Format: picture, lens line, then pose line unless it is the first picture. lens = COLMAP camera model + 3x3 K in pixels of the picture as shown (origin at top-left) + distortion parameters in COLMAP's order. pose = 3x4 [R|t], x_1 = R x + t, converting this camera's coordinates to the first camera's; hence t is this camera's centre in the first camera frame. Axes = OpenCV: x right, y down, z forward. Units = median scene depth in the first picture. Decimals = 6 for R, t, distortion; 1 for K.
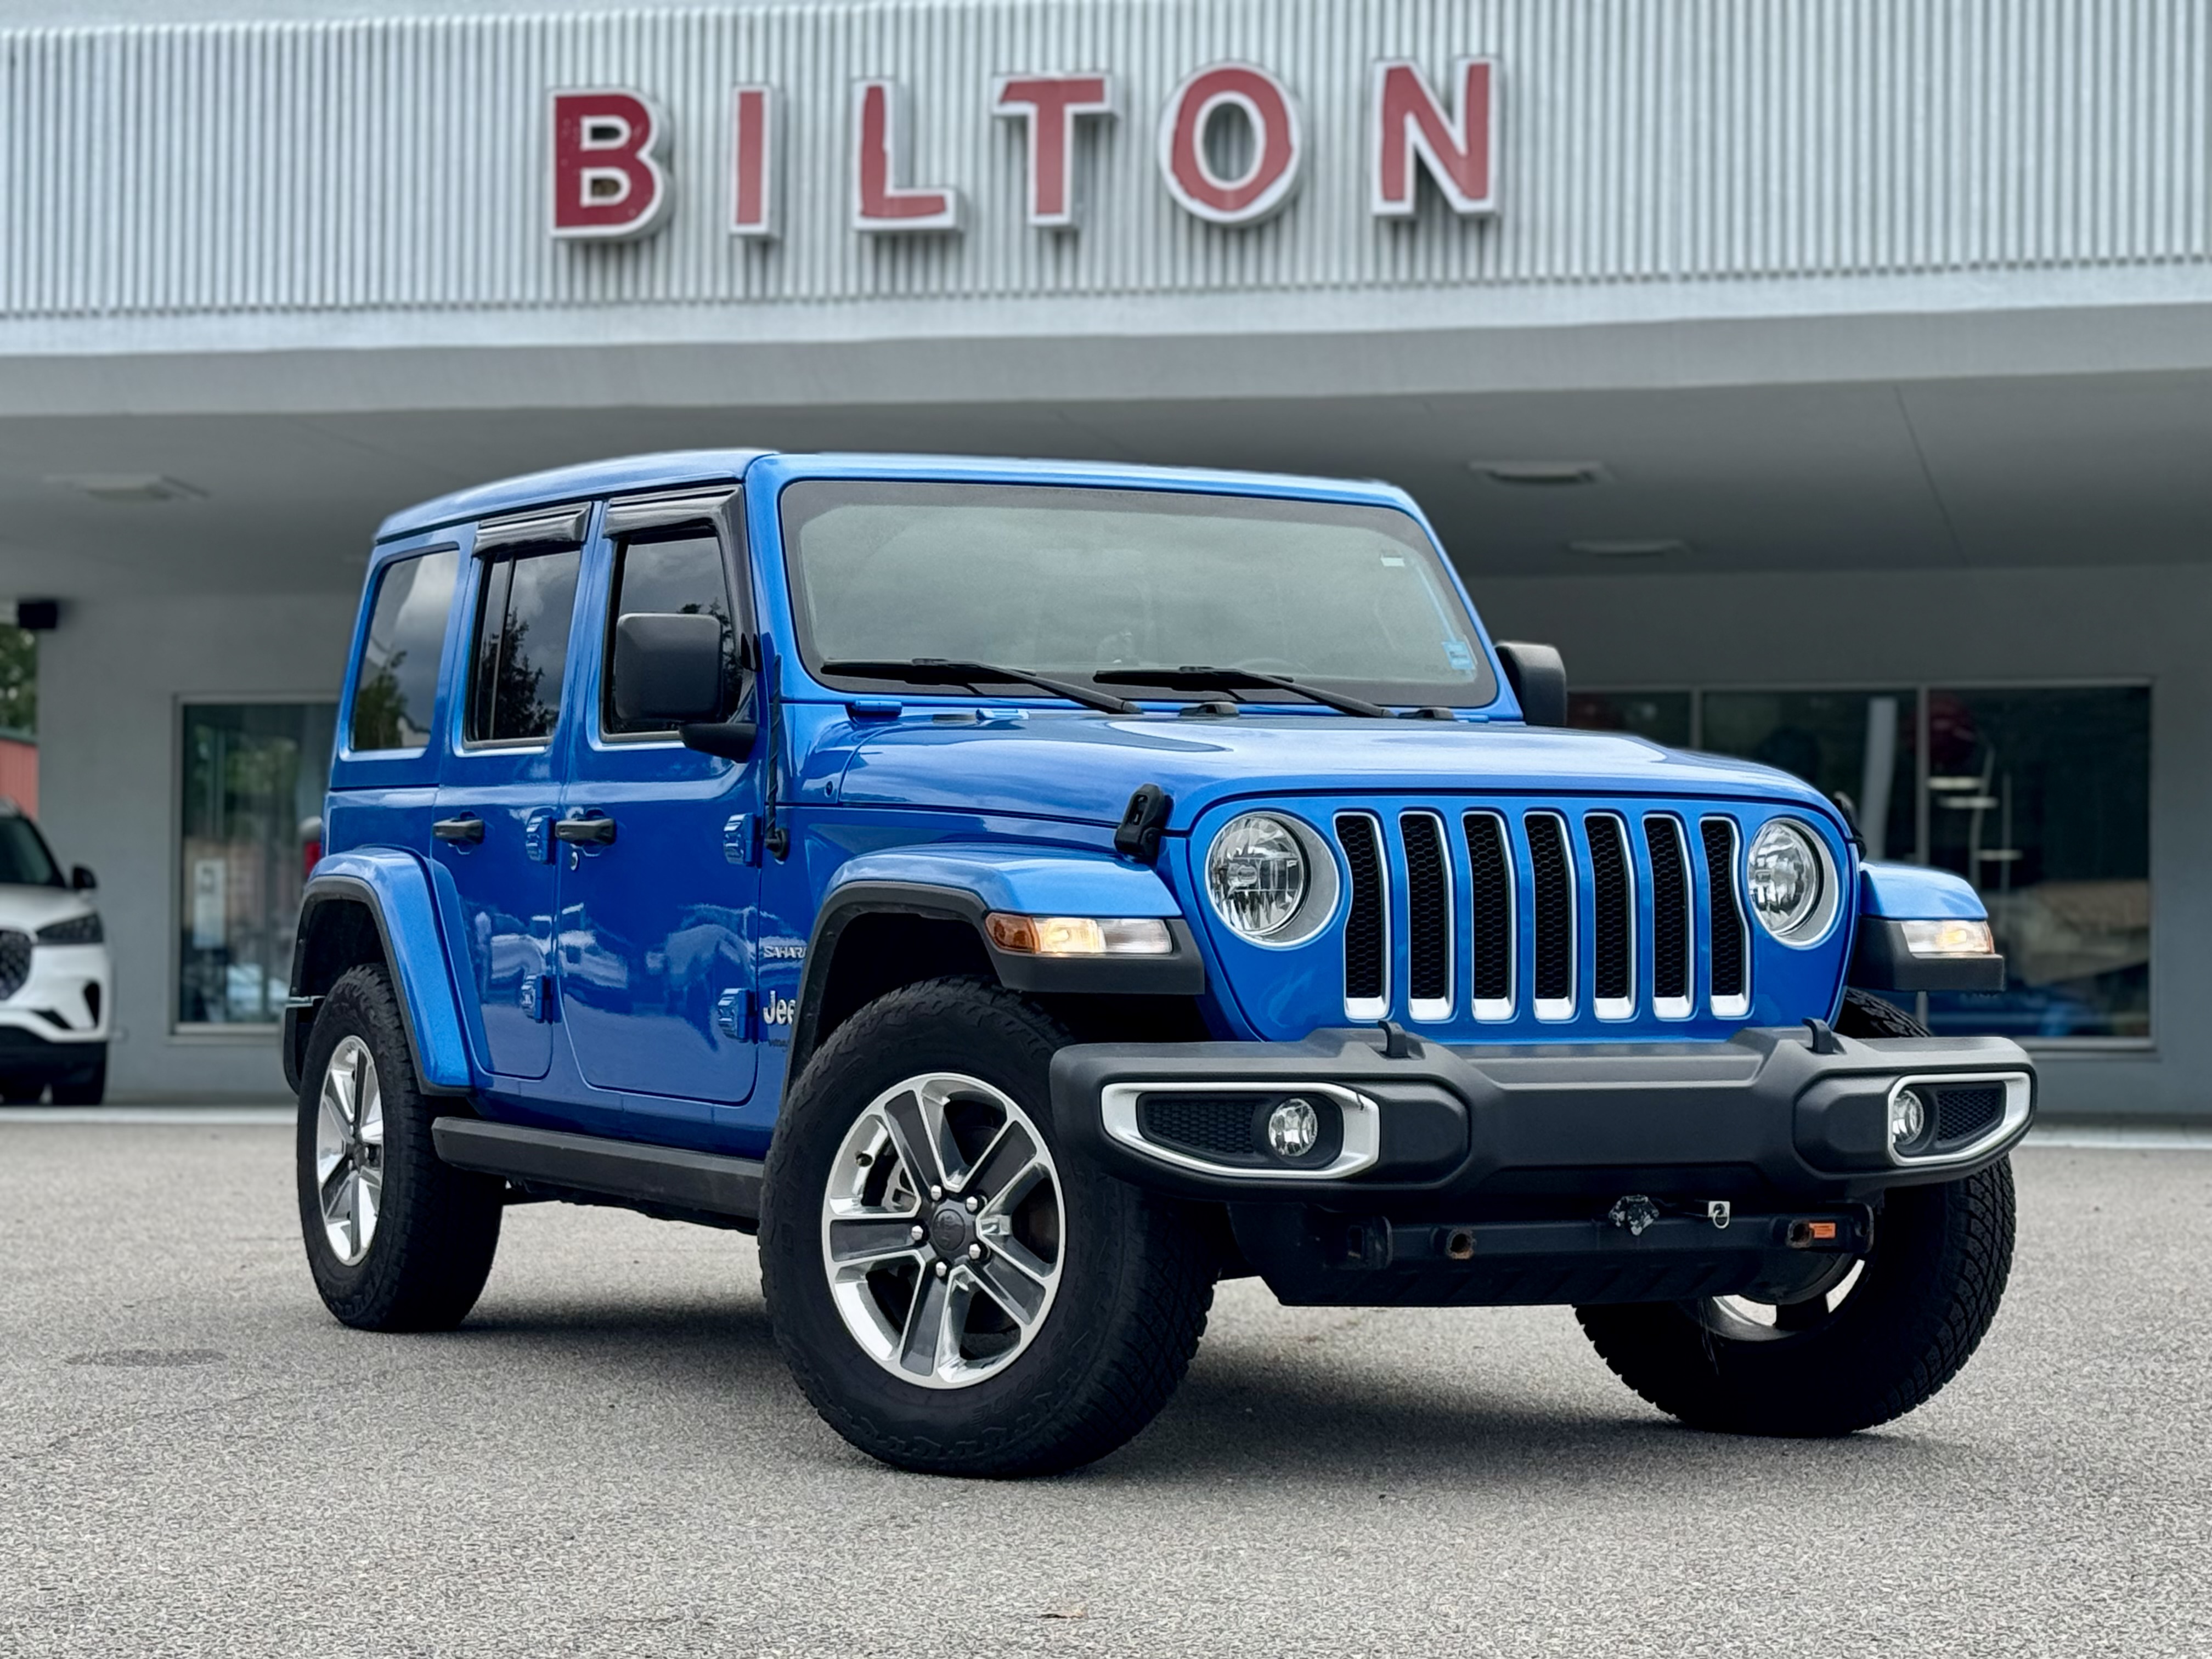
lens RADIAL K [[4614.0, 0, 1104.3], [0, 4614.0, 838.2], [0, 0, 1]] dist [0.149743, -0.031160]
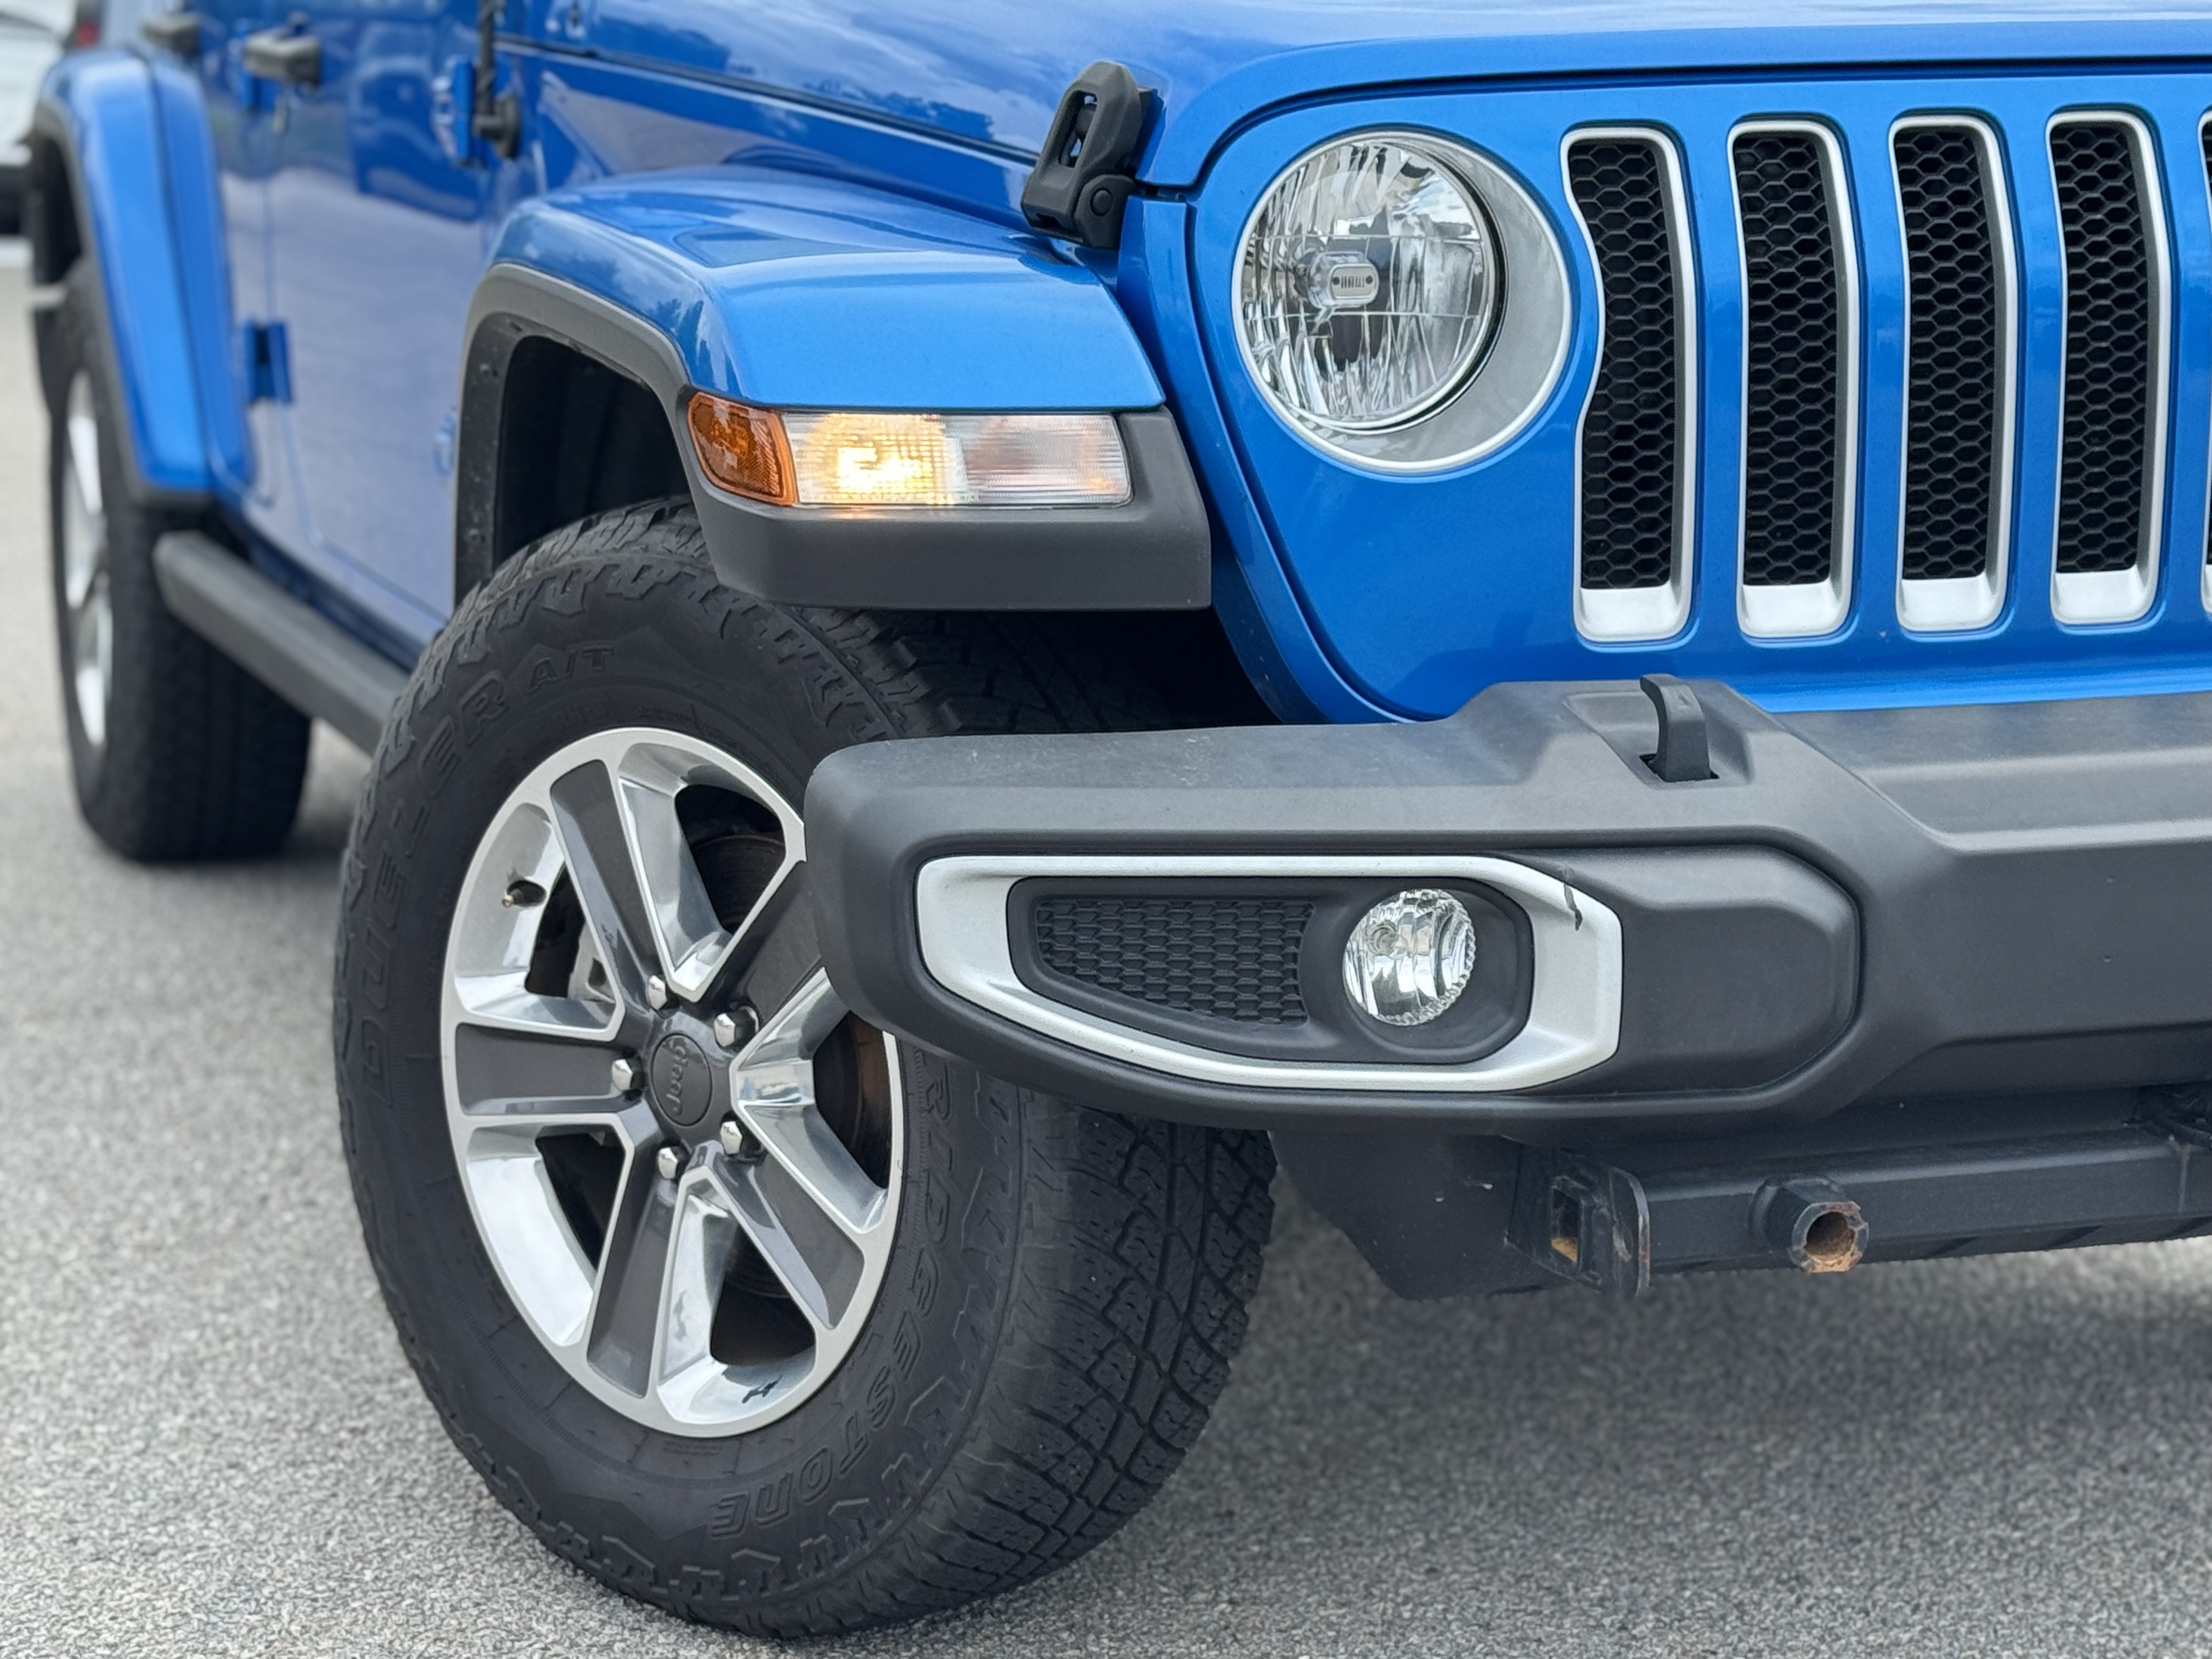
lens RADIAL K [[4614.0, 0, 1104.3], [0, 4614.0, 838.2], [0, 0, 1]] dist [0.149743, -0.031160]
pose [[0.991737, 0.021186, -0.126523, 0.061769], [0.004684, 0.979632, 0.200749, -0.026332], [0.128199, -0.199683, 0.971438, 0.578923]]
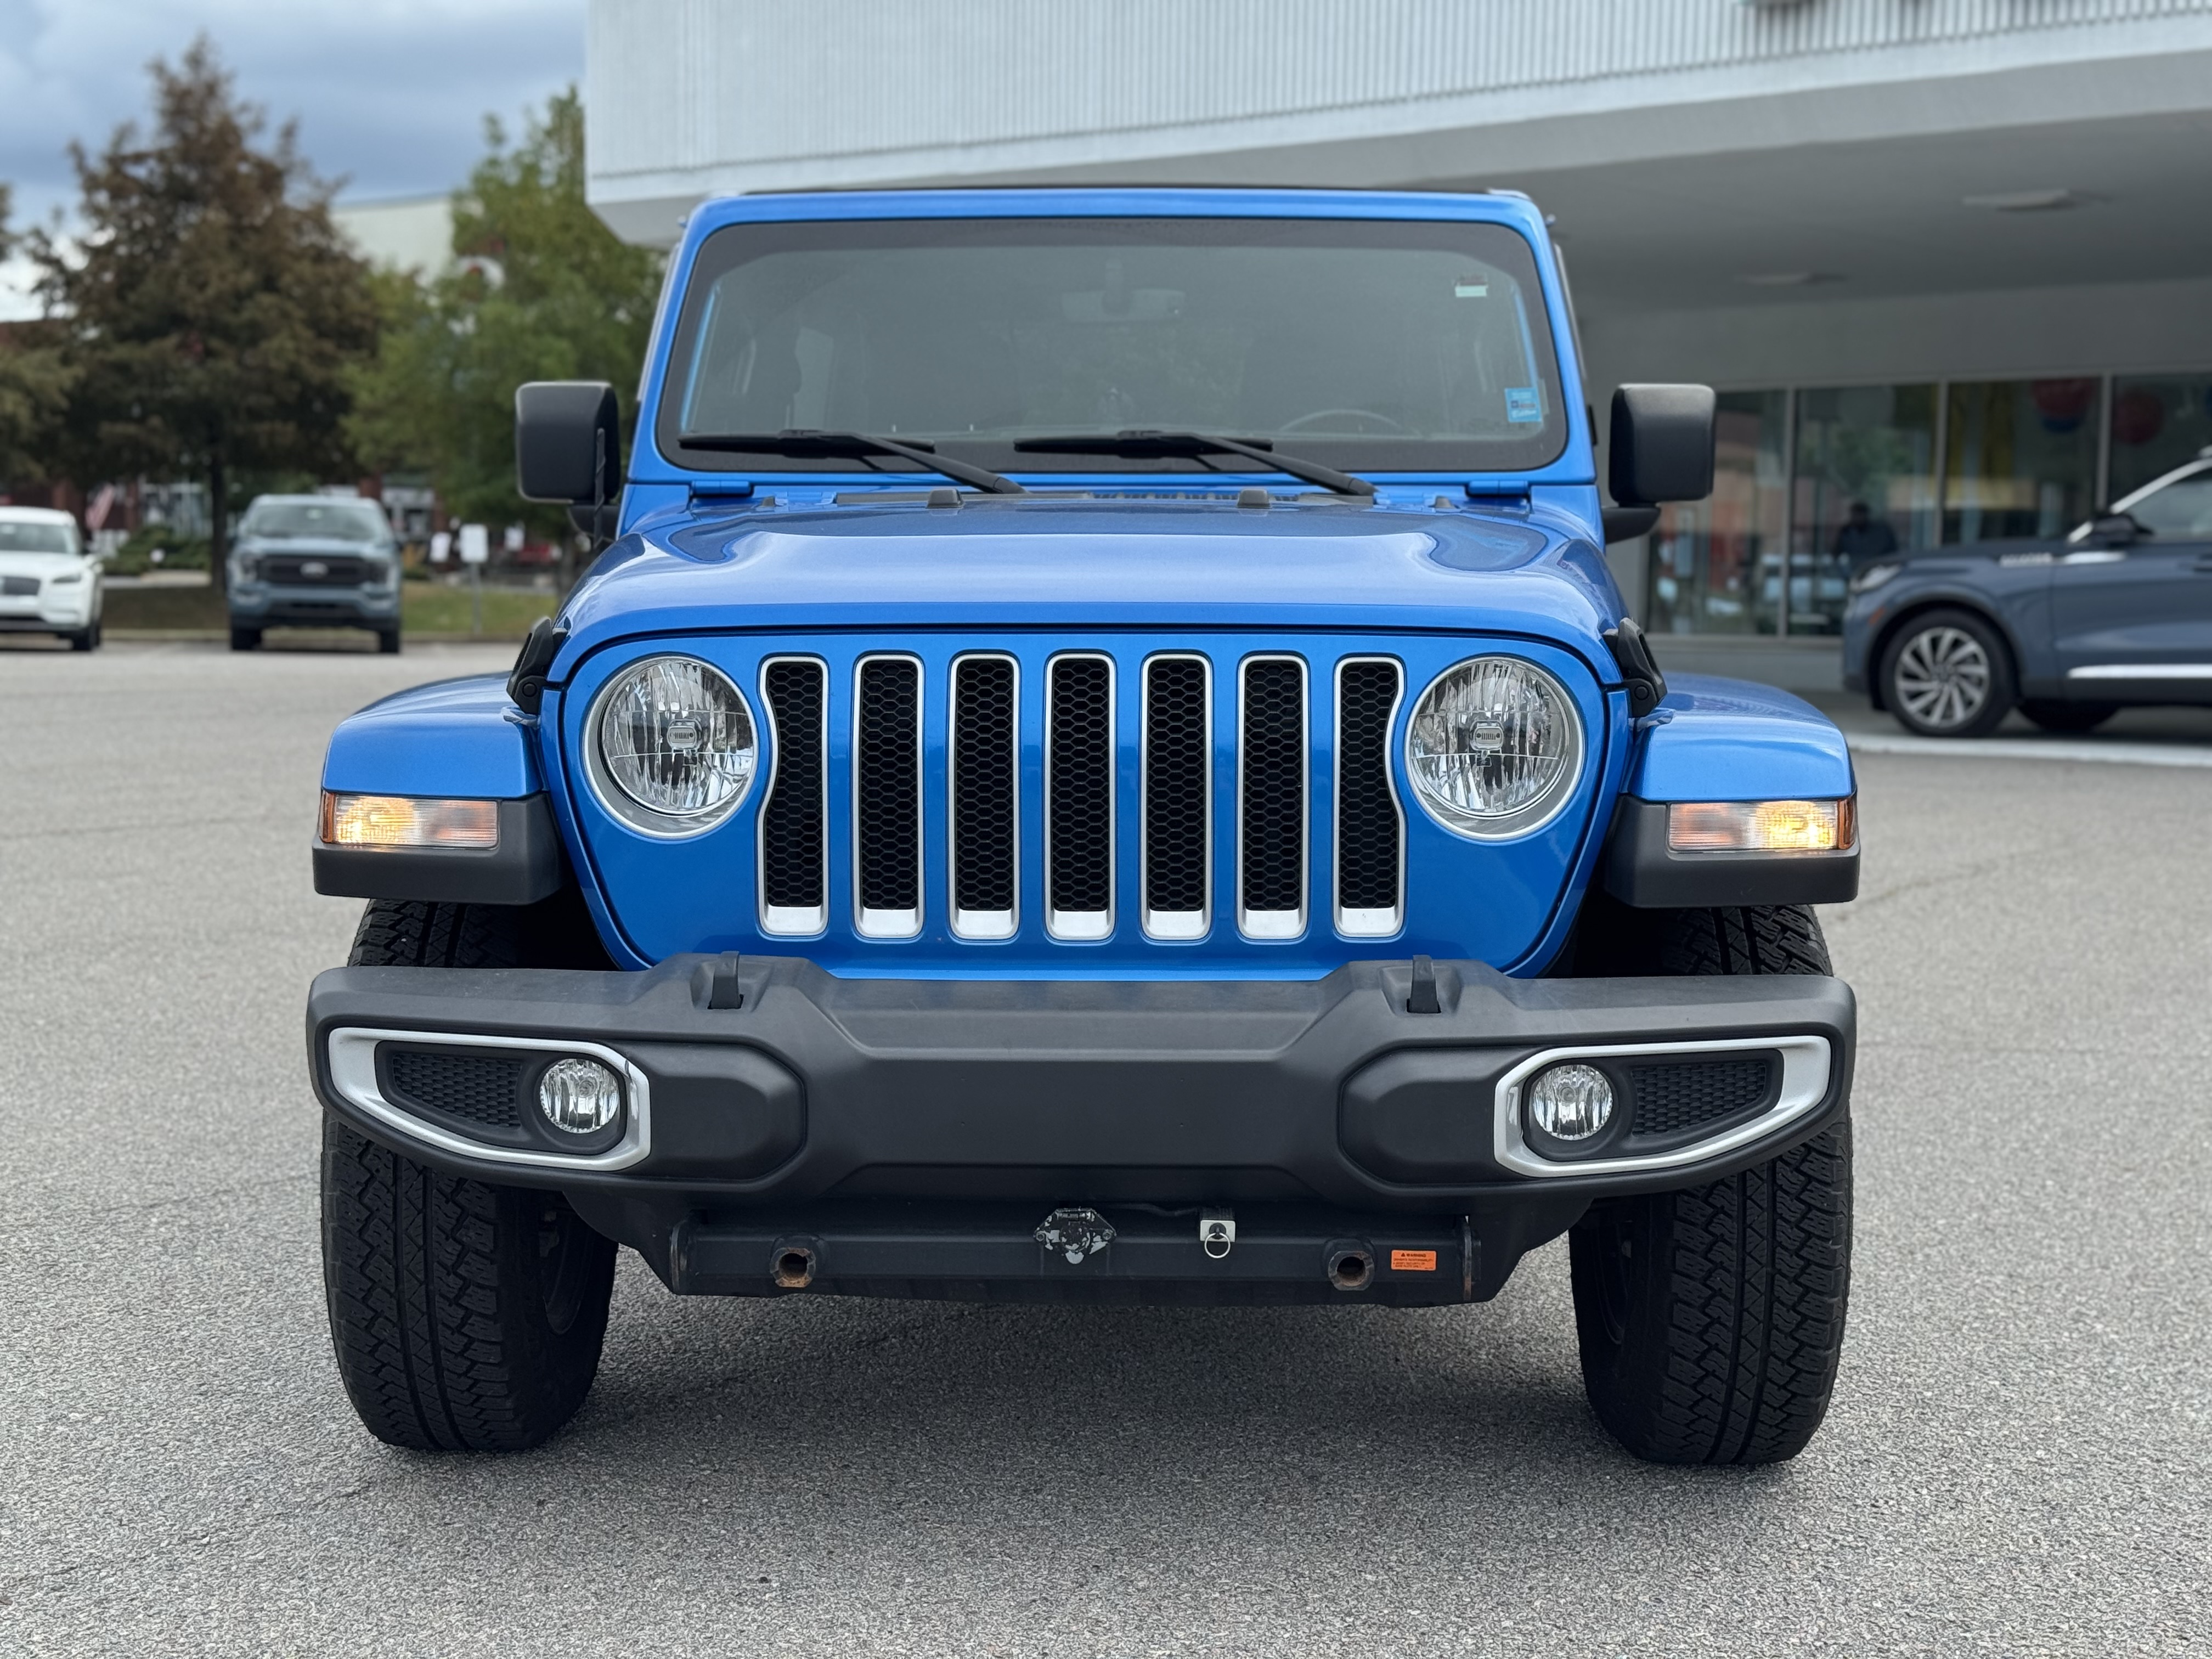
lens RADIAL K [[3054.4, 0, 1108.9], [0, 3054.4, 832.5], [0, 0, 1]] dist [0.183614, -0.473298]
pose [[0.884643, 0.042895, -0.464292, 0.326711], [0.012236, 0.993281, 0.115081, -0.033549], [0.466108, -0.107486, 0.878174, 0.578476]]
